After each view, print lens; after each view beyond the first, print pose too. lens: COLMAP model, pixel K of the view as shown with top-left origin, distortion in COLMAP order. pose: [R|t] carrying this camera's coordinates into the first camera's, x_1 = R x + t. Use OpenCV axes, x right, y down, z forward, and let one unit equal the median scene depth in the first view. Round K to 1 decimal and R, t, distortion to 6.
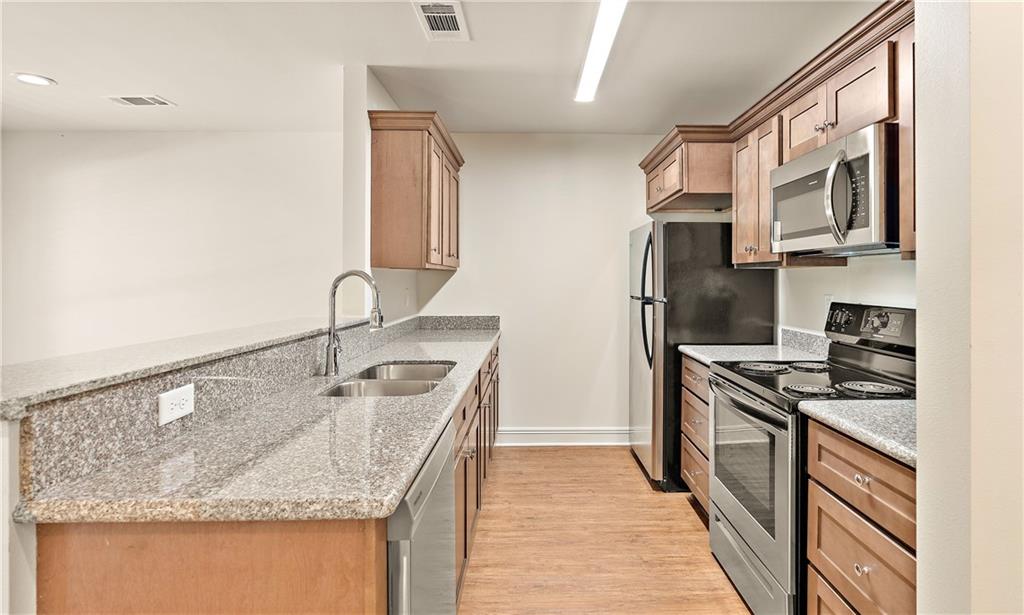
lens RADIAL K [[501.1, 0, 532.9], [0, 501.1, 277.1], [0, 0, 1]] dist [-0.017332, 0.001639]
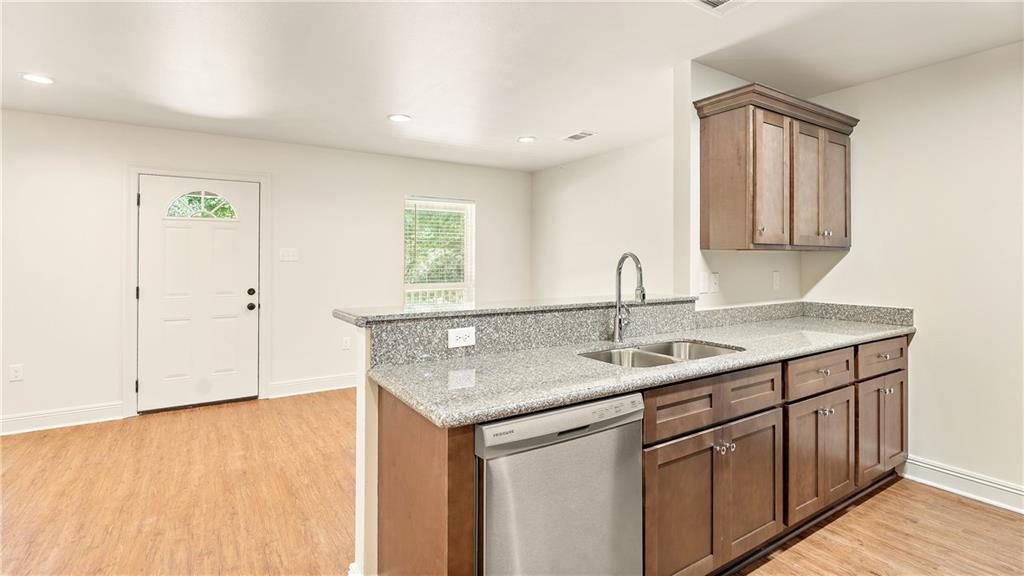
lens RADIAL K [[476.0, 0, 525.0], [0, 476.0, 258.6], [0, 0, 1]] dist [-0.000417, 0.000551]
pose [[0.532202, -0.006719, -0.846591, 0.440036], [0.003619, 0.999977, -0.005662, 0.004513], [0.846610, -0.000050, 0.532214, 0.212643]]
